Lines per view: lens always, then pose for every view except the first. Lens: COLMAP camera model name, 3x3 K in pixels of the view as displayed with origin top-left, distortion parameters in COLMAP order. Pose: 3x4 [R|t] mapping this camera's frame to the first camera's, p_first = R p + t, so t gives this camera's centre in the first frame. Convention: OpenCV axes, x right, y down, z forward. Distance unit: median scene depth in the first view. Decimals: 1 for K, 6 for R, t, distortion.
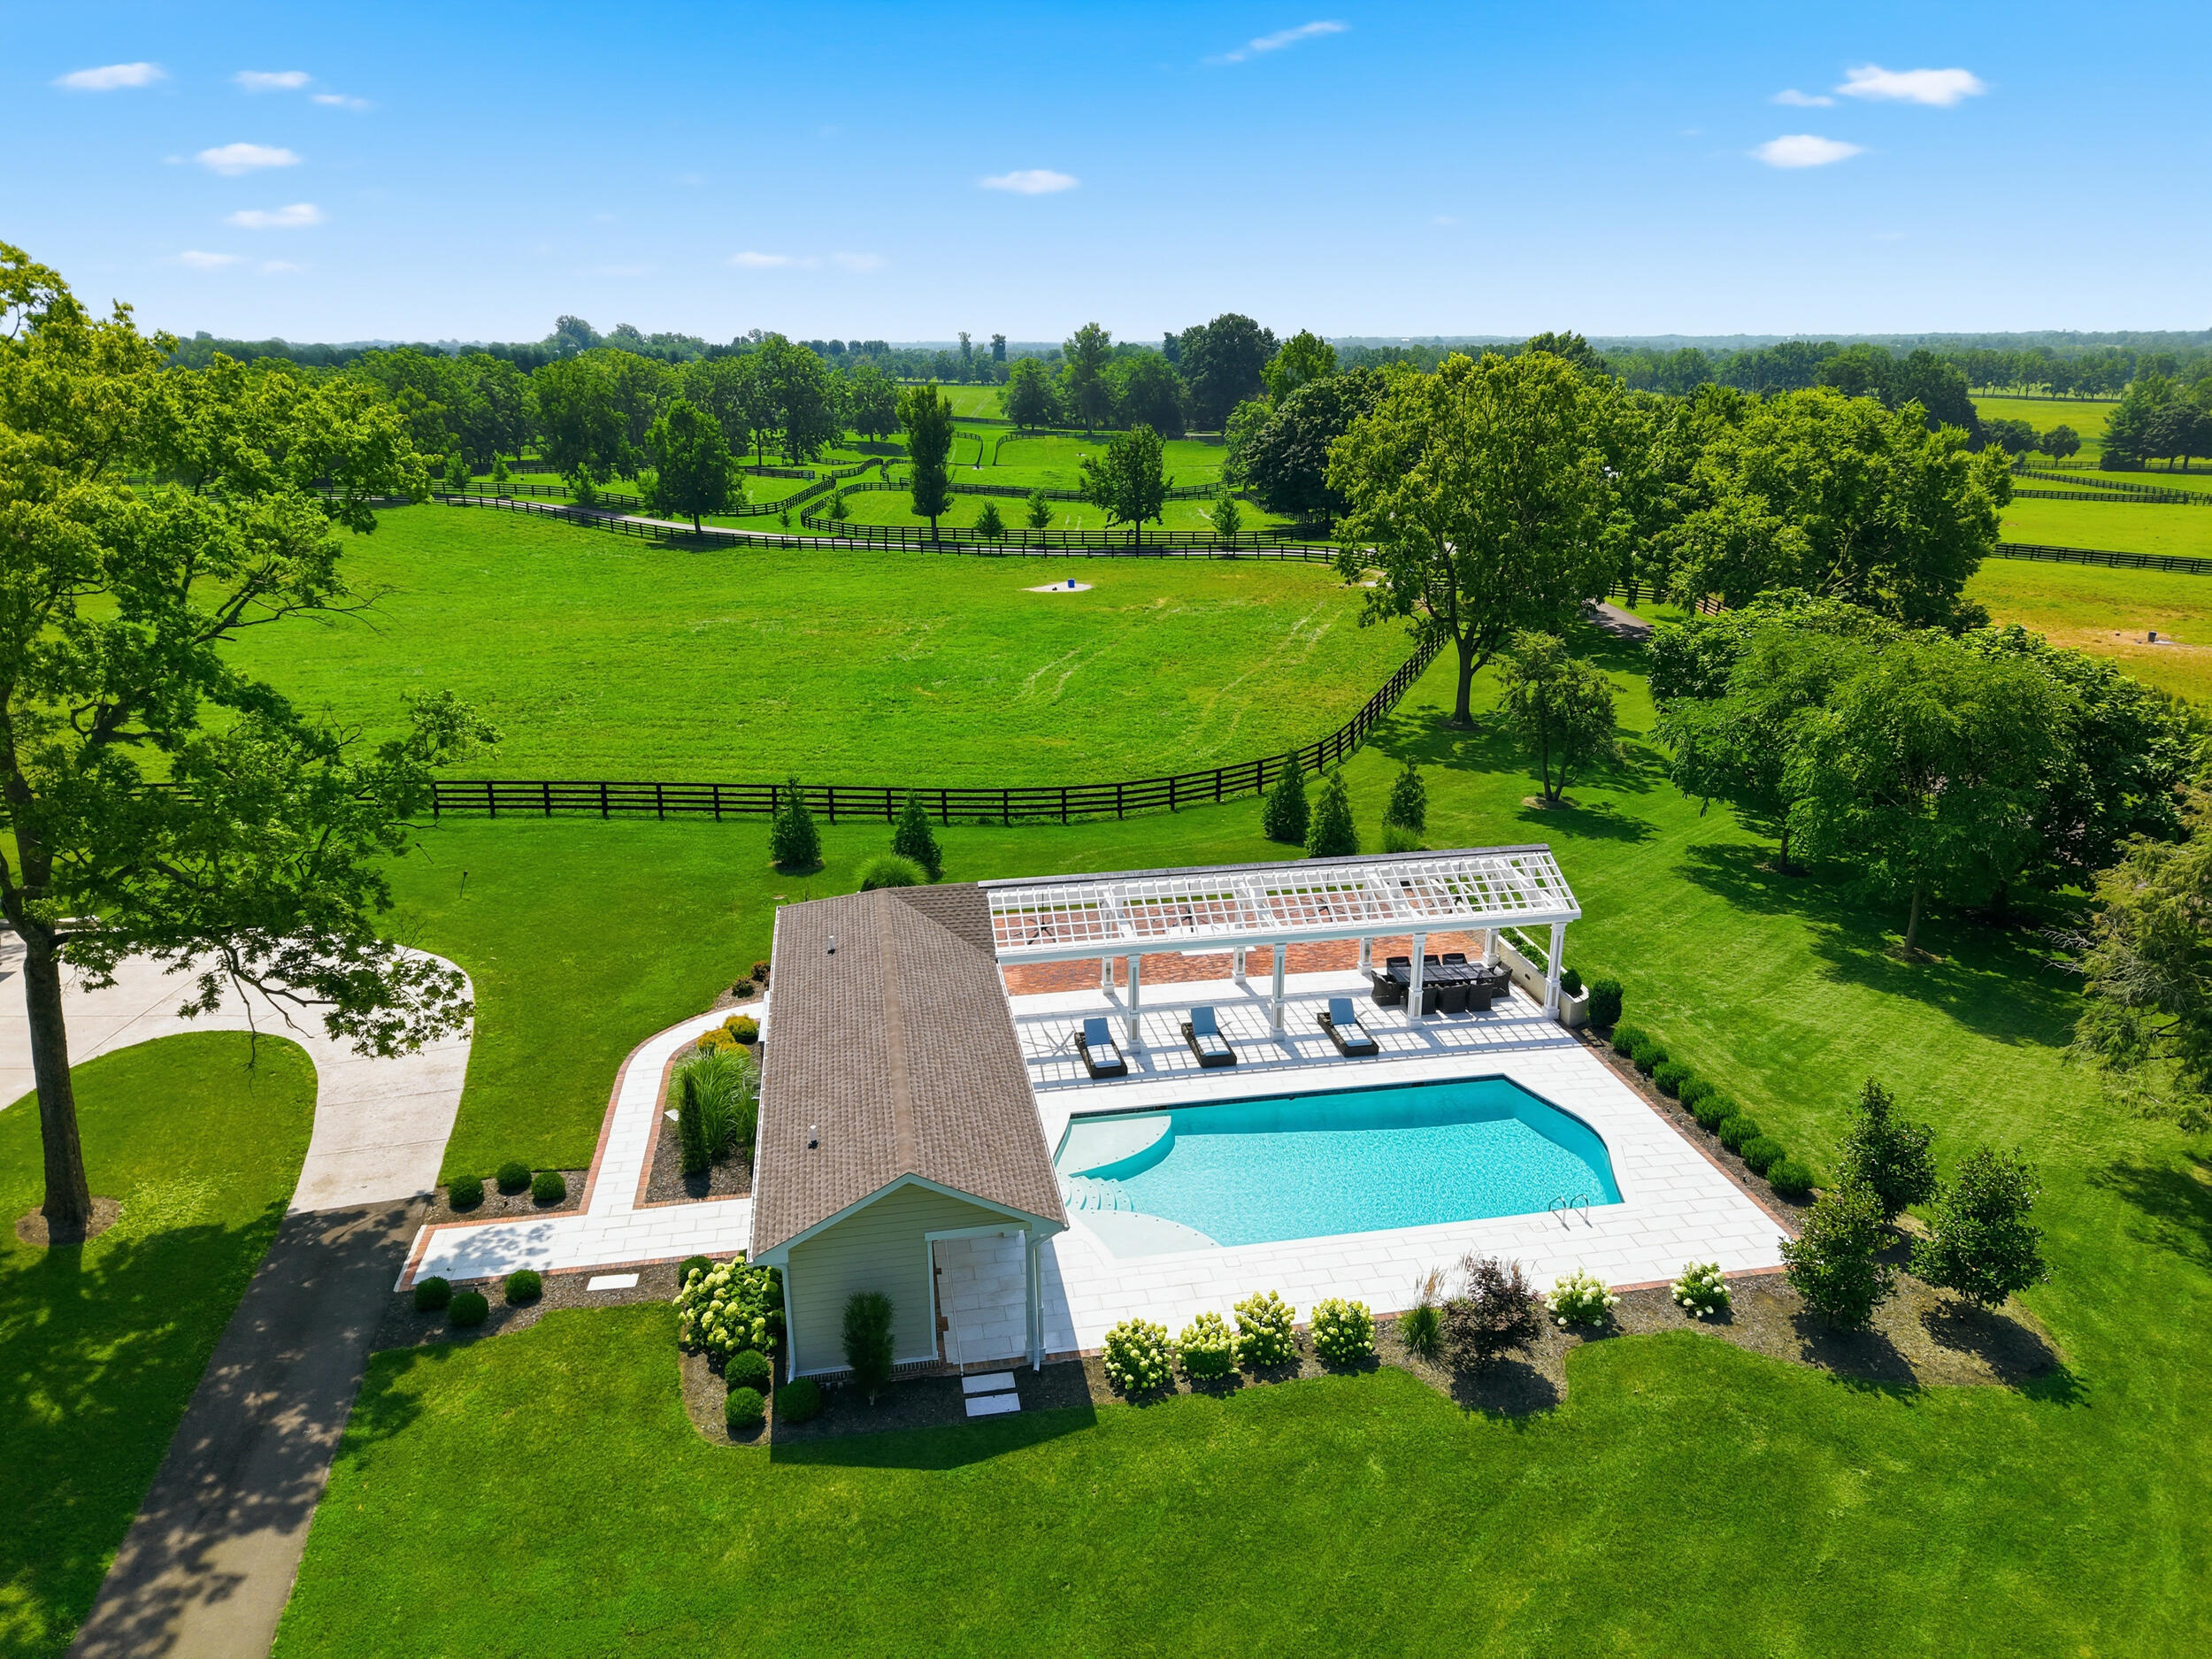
lens RADIAL K [[1496.8, 0, 1106.0], [0, 1496.8, 829.5], [0, 0, 1]] dist [-0.000609, 0.000551]
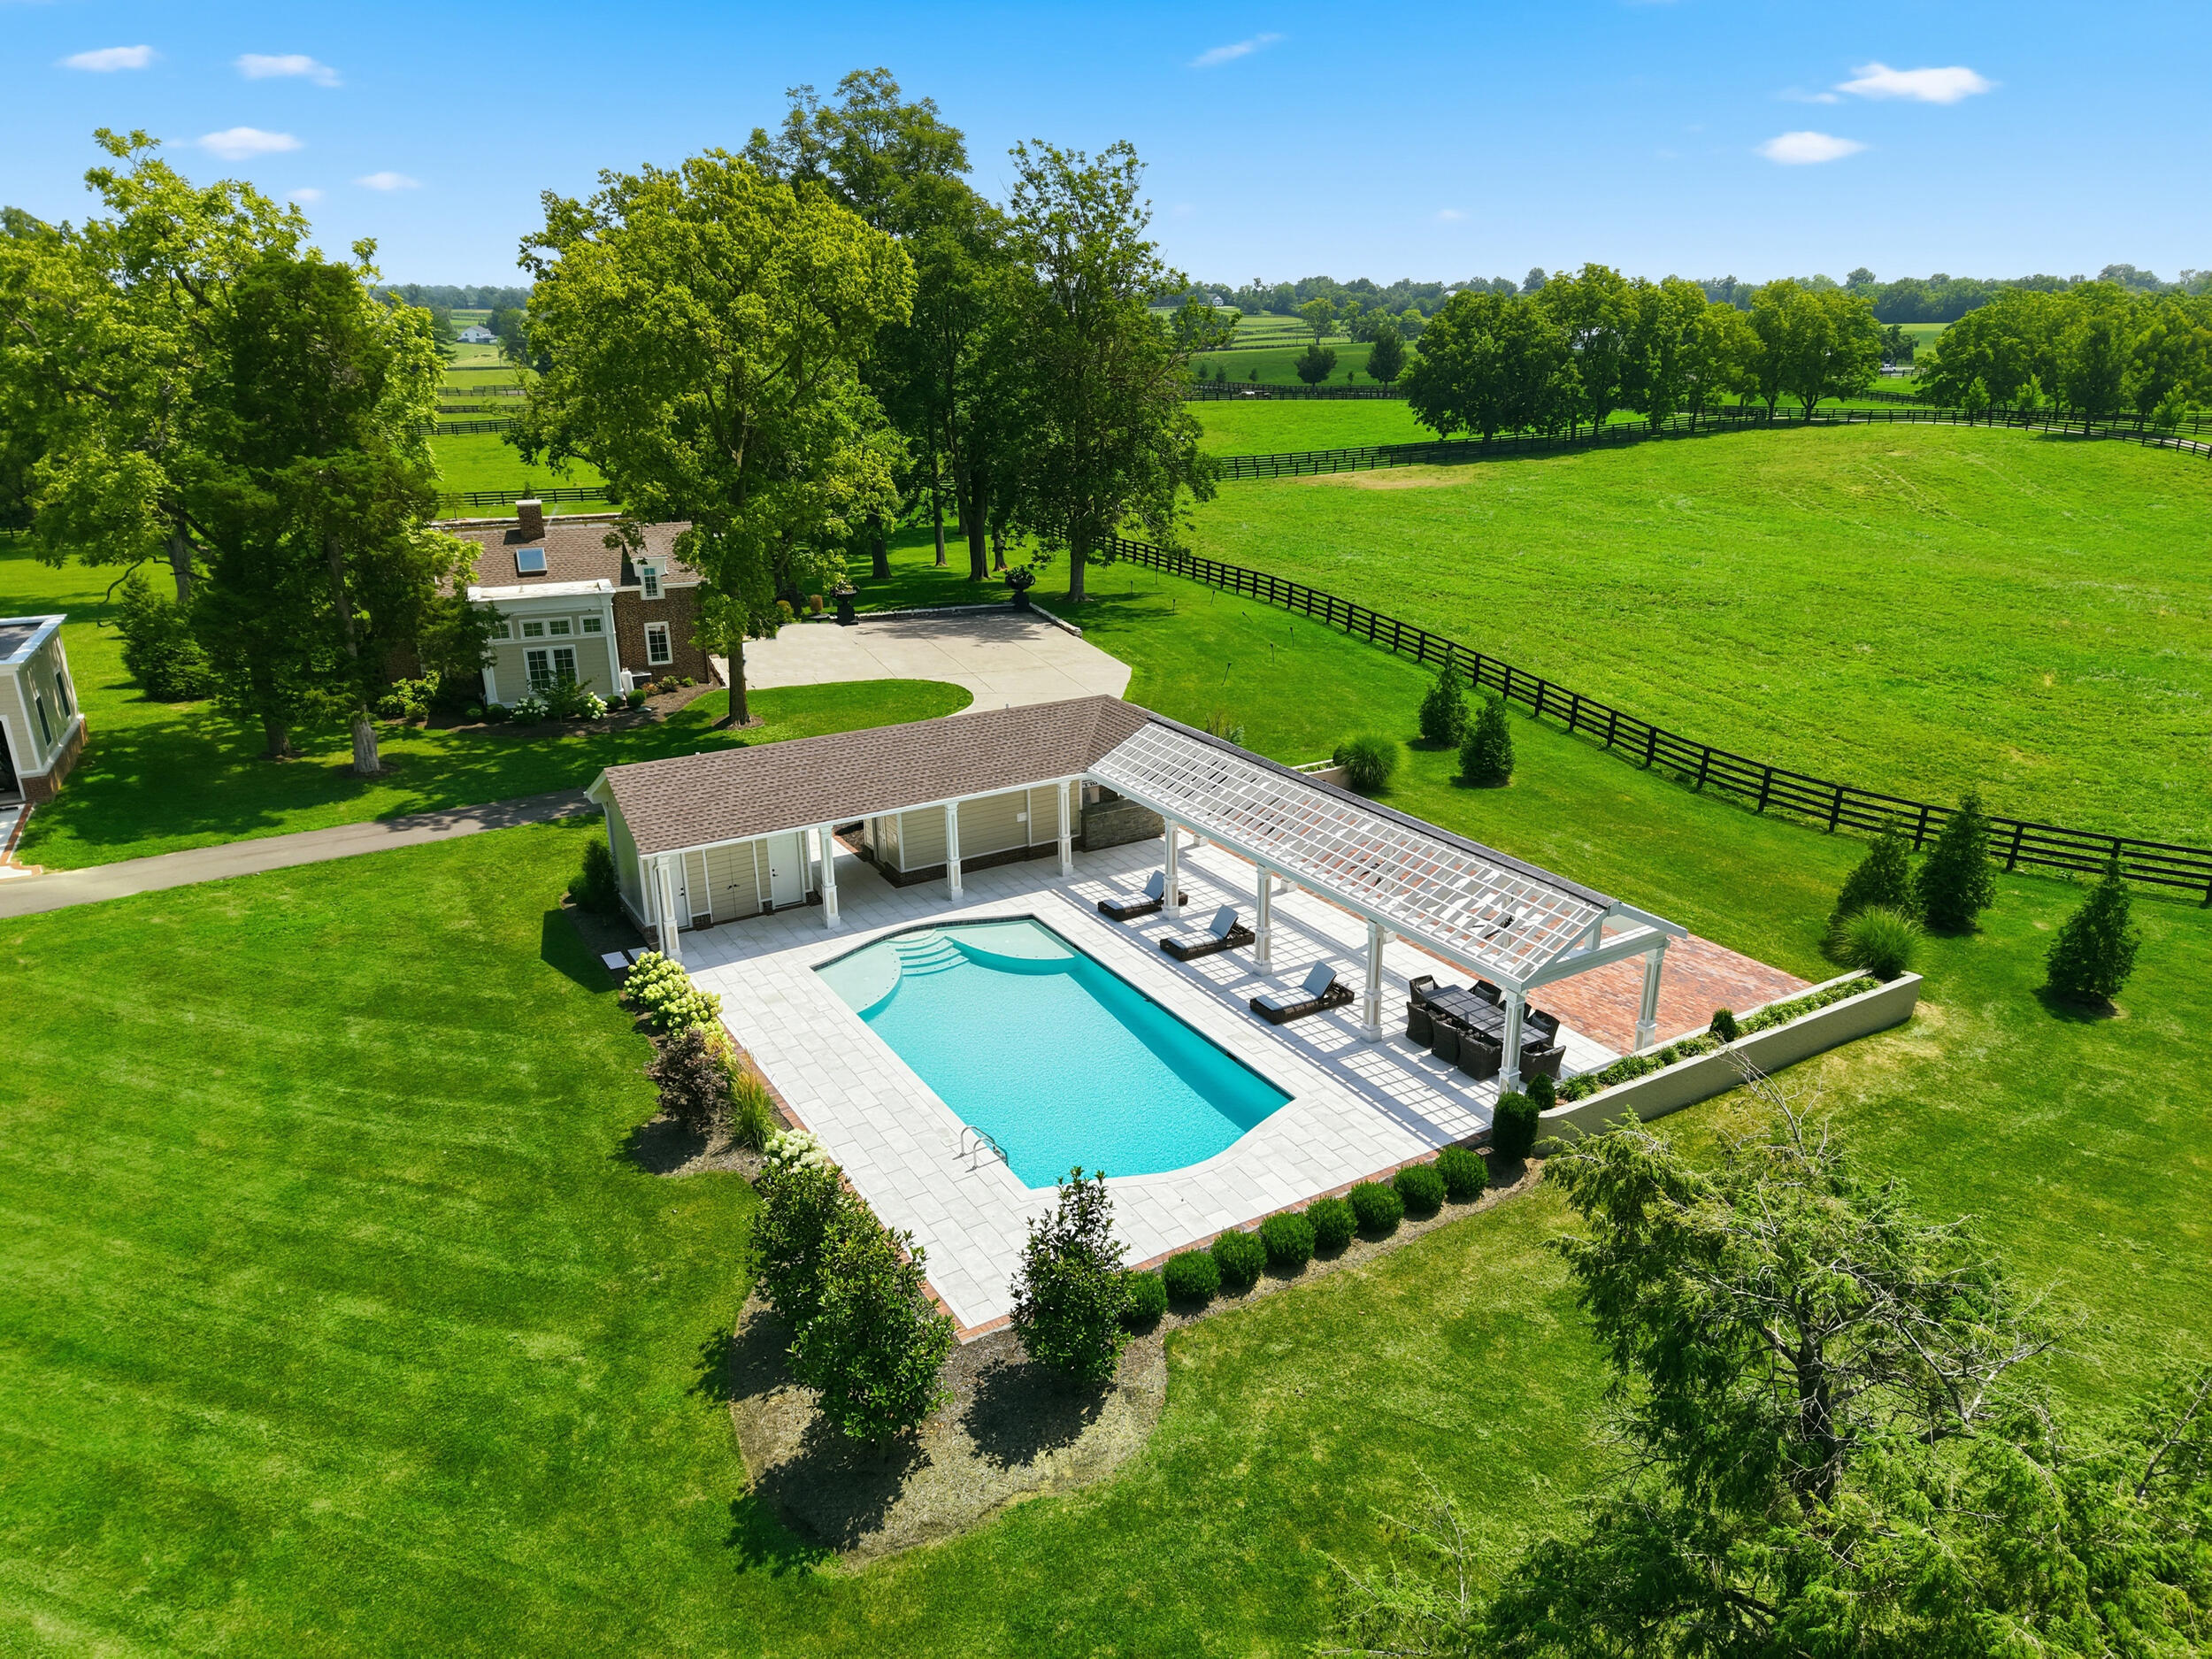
lens RADIAL K [[1532.6, 0, 1106.0], [0, 1532.6, 829.5], [0, 0, 1]] dist [-0.001000, -0.000866]
pose [[0.358083, 0.316691, -0.878341, 1.073846], [-0.300832, 0.929687, 0.212560, -0.128475], [0.883898, 0.188119, 0.428176, 0.666023]]
